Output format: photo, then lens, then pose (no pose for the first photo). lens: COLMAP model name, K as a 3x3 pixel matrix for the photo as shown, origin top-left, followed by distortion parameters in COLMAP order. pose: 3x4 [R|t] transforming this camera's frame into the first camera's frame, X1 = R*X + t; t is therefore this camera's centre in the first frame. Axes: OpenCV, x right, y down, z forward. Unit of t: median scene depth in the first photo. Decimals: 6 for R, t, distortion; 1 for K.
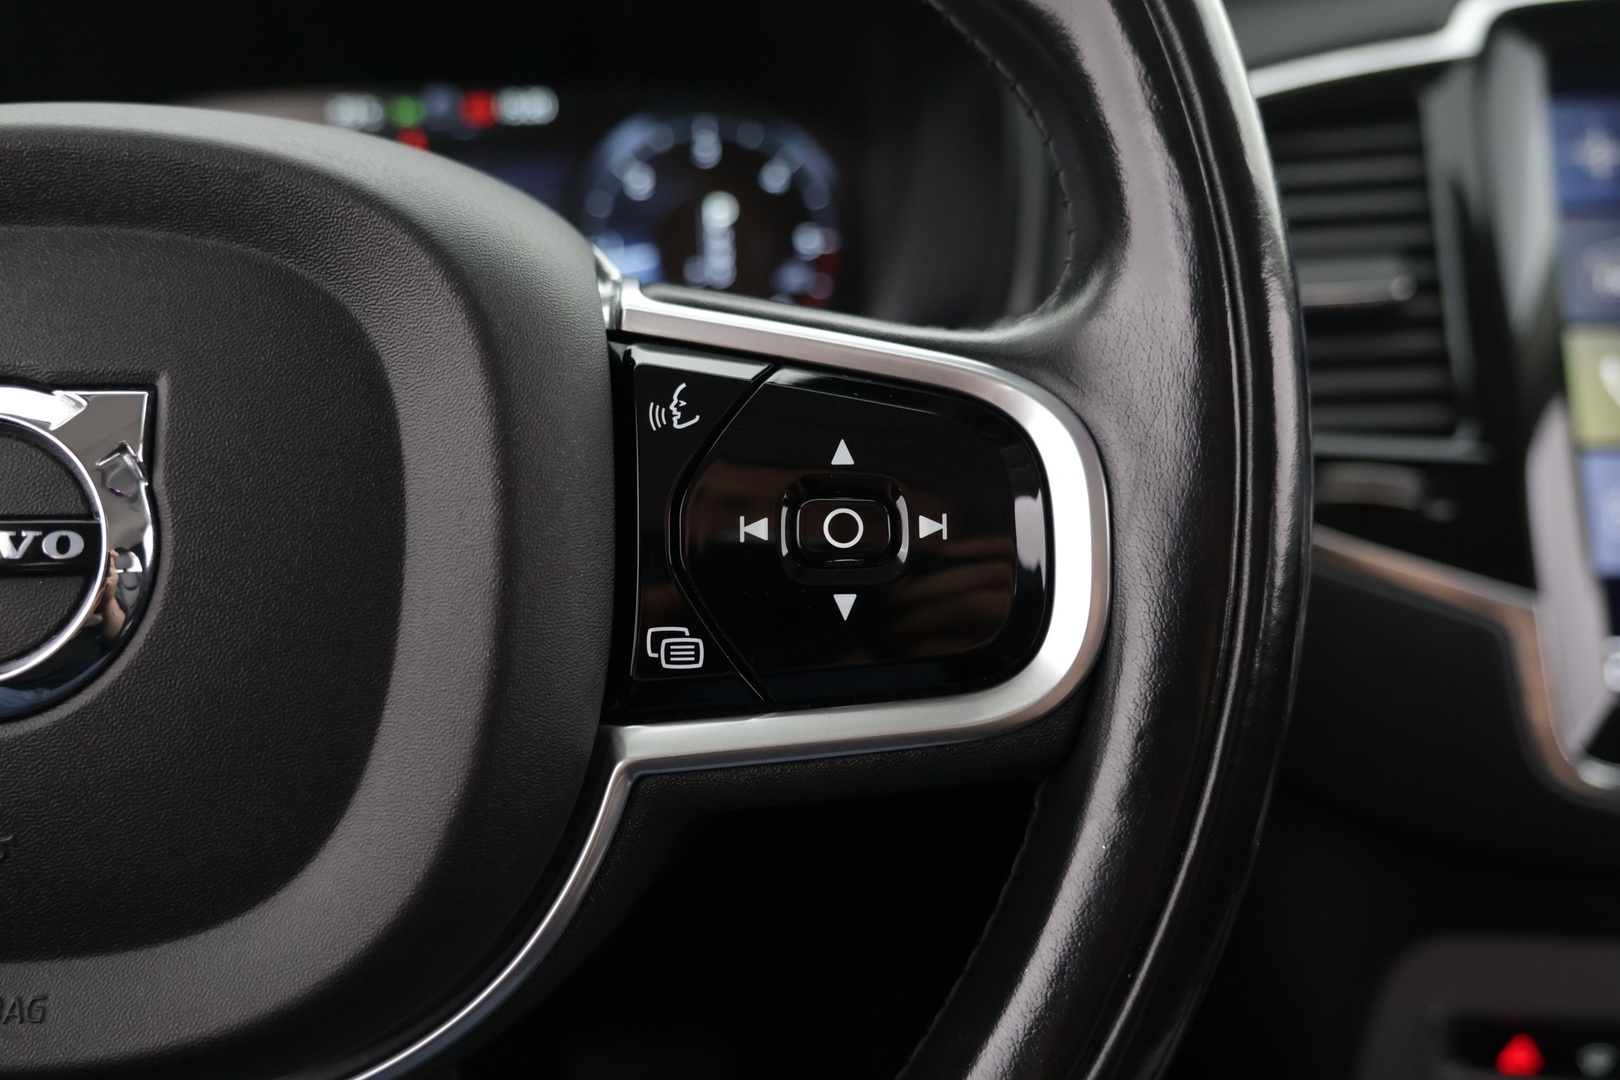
lens RADIAL K [[1377.9, 0, 831.2], [0, 1377.9, 540.2], [0, 0, 1]] dist [-0.006074, -0.001719]
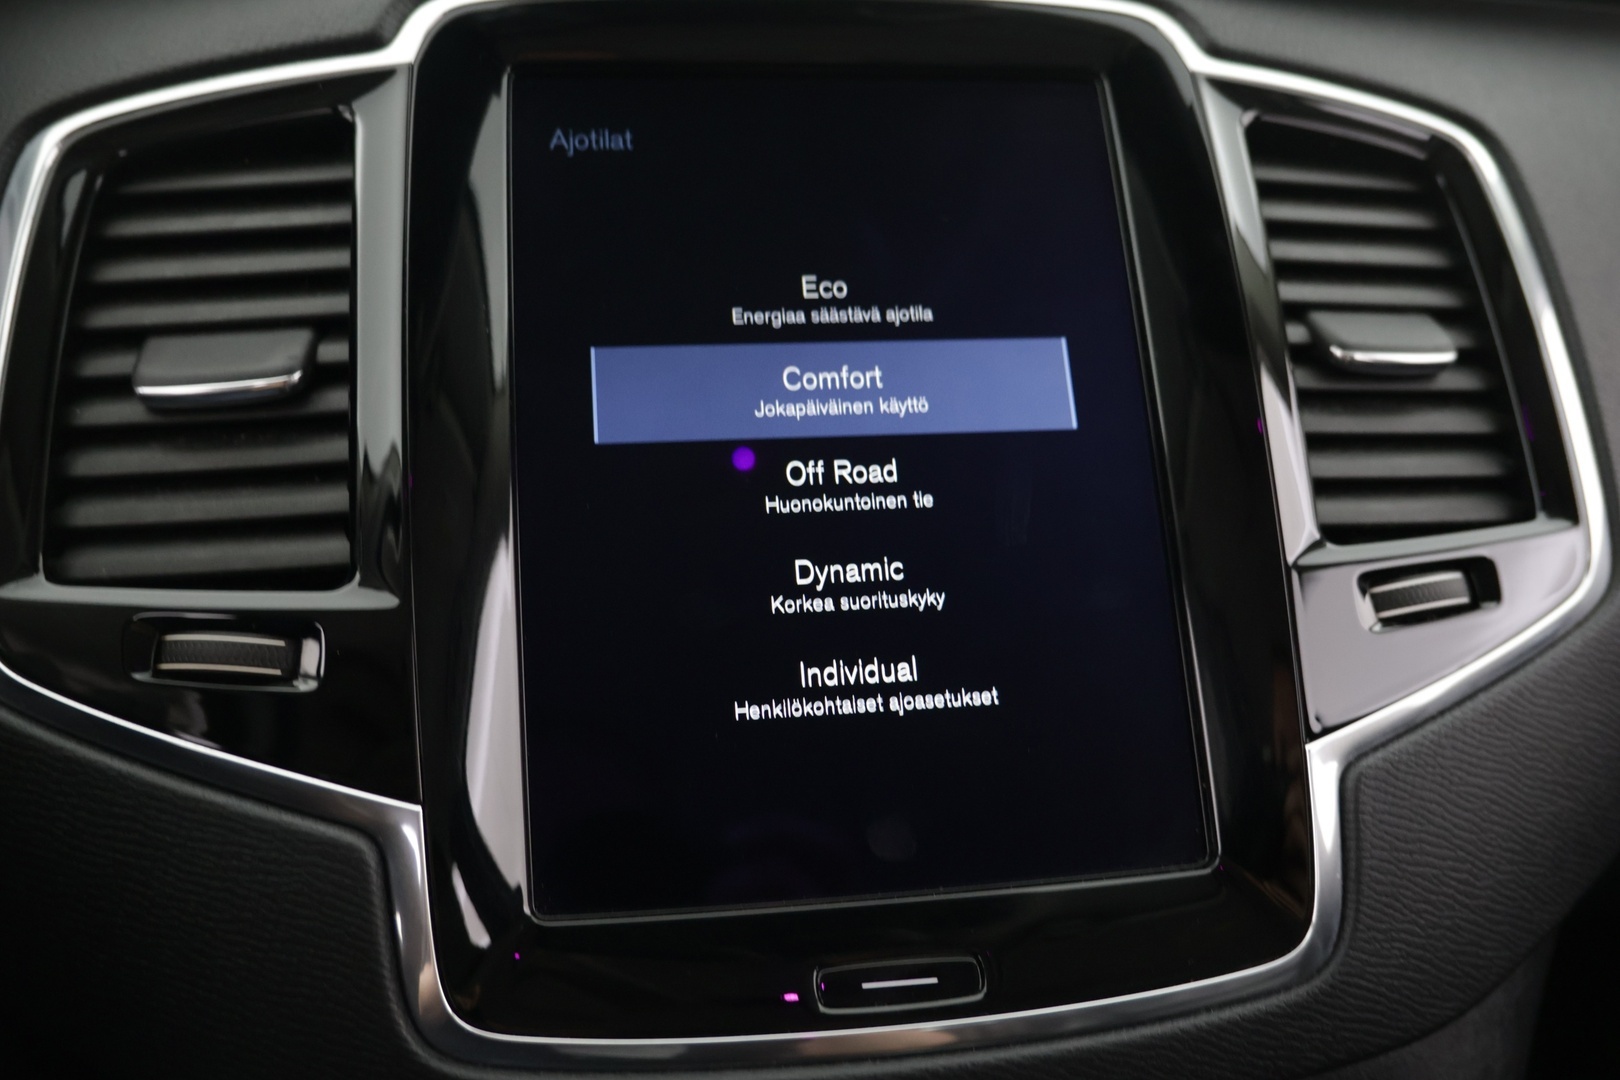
lens RADIAL K [[1363.4, 0, 810.0], [0, 1363.4, 540.0], [0, 0, 1]] dist [-0.006653, 0.003686]
pose [[0.968865, -0.045903, 0.243296, 0.985601], [0.049664, 0.998722, -0.009344, -0.141688], [-0.242557, 0.021136, 0.969907, 0.447001]]
